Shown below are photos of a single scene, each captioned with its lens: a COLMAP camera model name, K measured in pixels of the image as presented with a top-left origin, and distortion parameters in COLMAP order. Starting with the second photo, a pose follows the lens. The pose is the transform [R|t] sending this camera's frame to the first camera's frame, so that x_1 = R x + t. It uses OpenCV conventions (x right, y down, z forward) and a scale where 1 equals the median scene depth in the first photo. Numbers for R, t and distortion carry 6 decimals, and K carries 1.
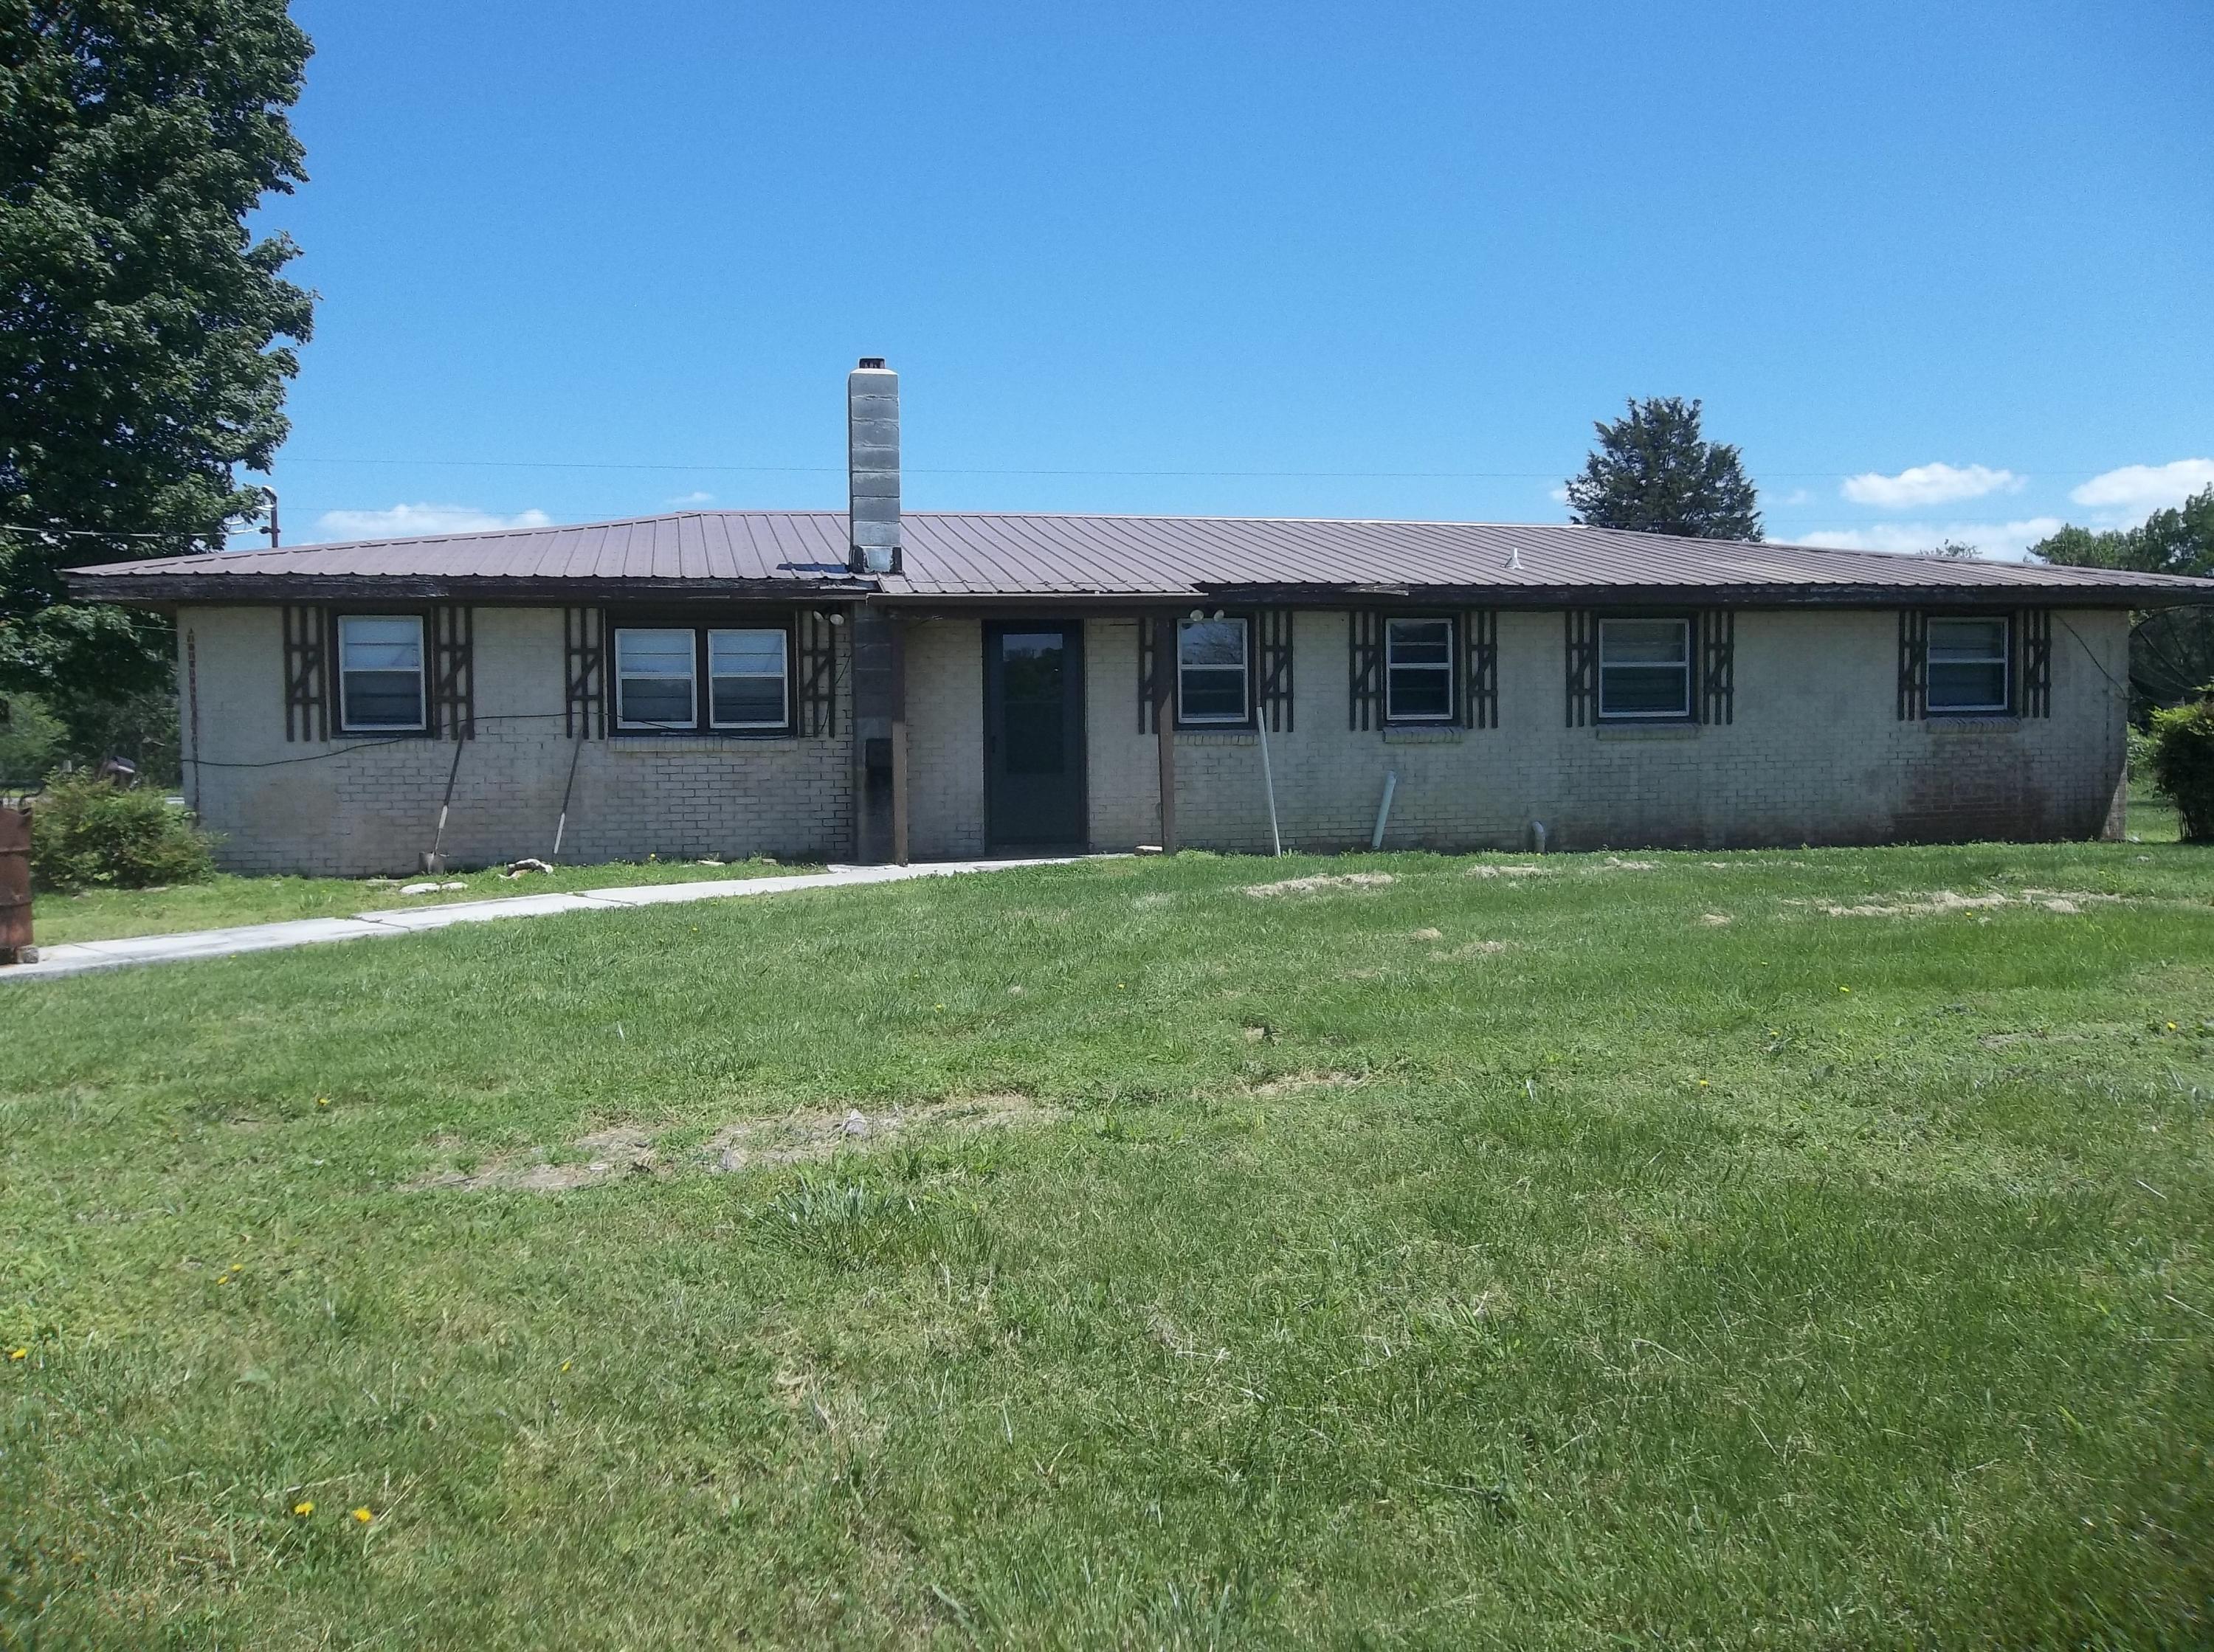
lens RADIAL K [[1811.5, 0, 1089.2], [0, 1811.5, 818.5], [0, 0, 1]] dist [-0.001109, -0.028339]
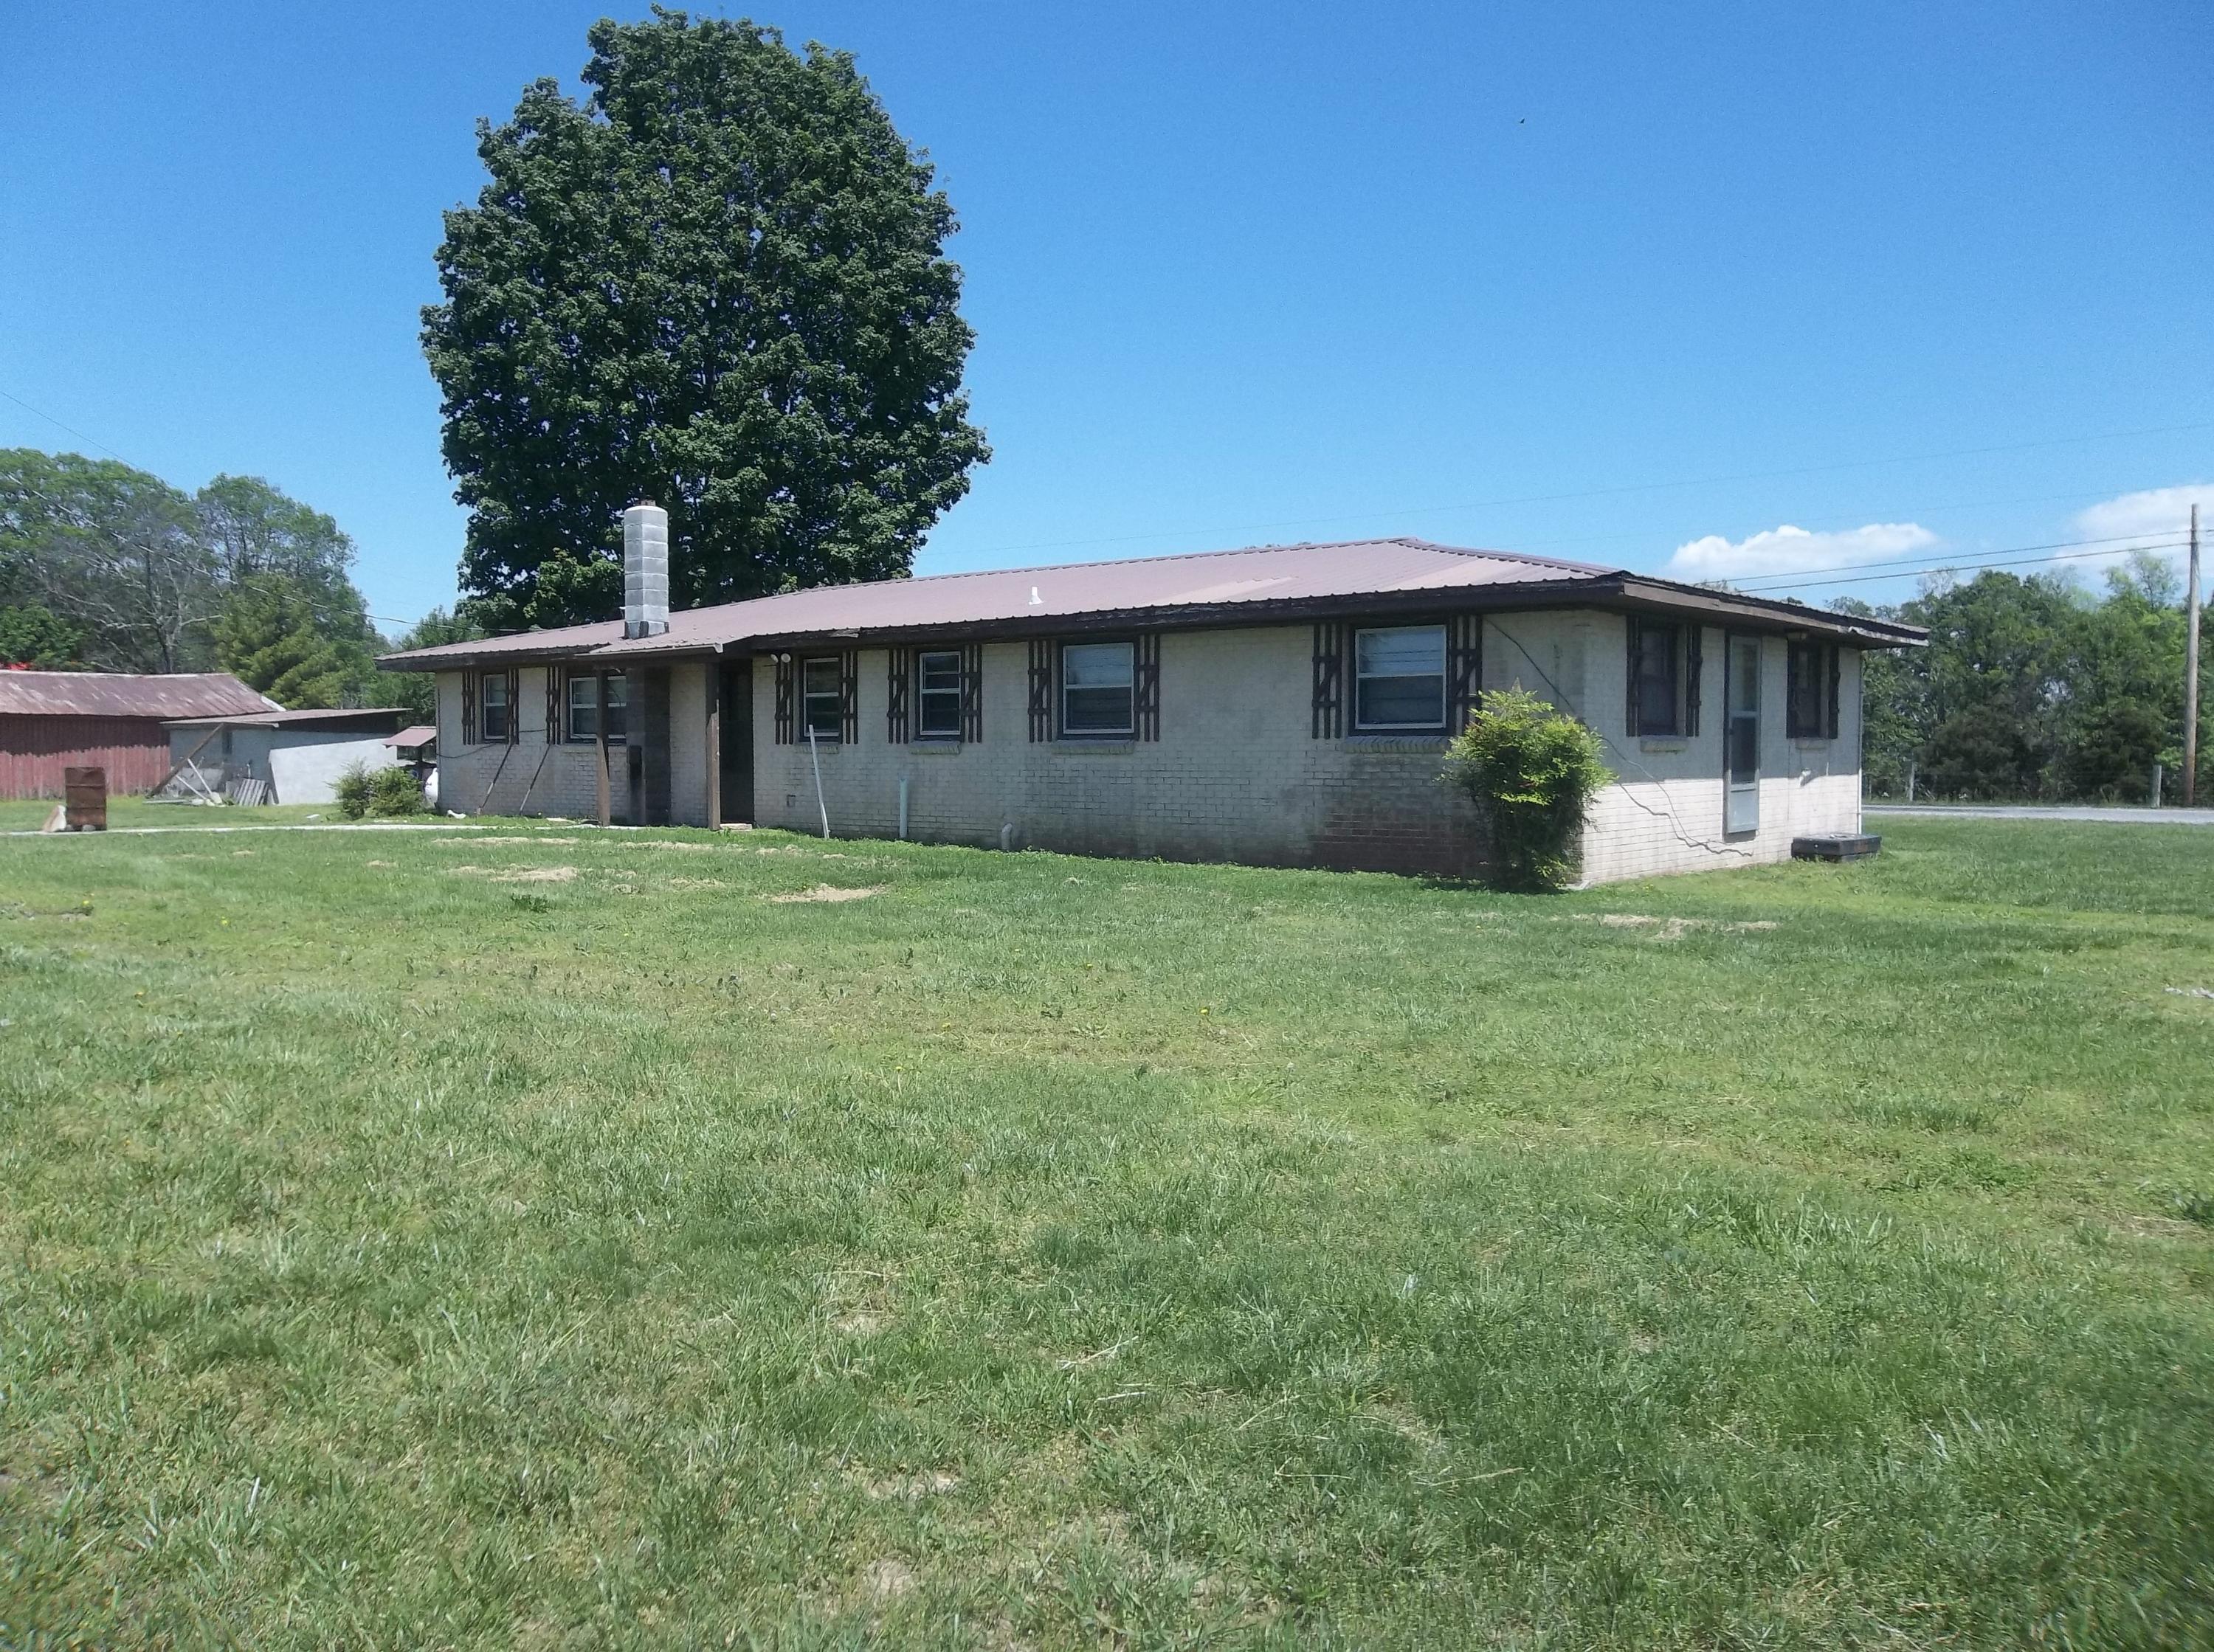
lens RADIAL K [[1811.5, 0, 1104.5], [0, 1811.5, 824.9], [0, 0, 1]] dist [-0.001109, -0.028339]
pose [[0.599218, 0.048083, -0.799141, 1.152794], [-0.037468, 0.998785, 0.032000, -0.035219], [0.799709, 0.010767, 0.600291, 0.337531]]
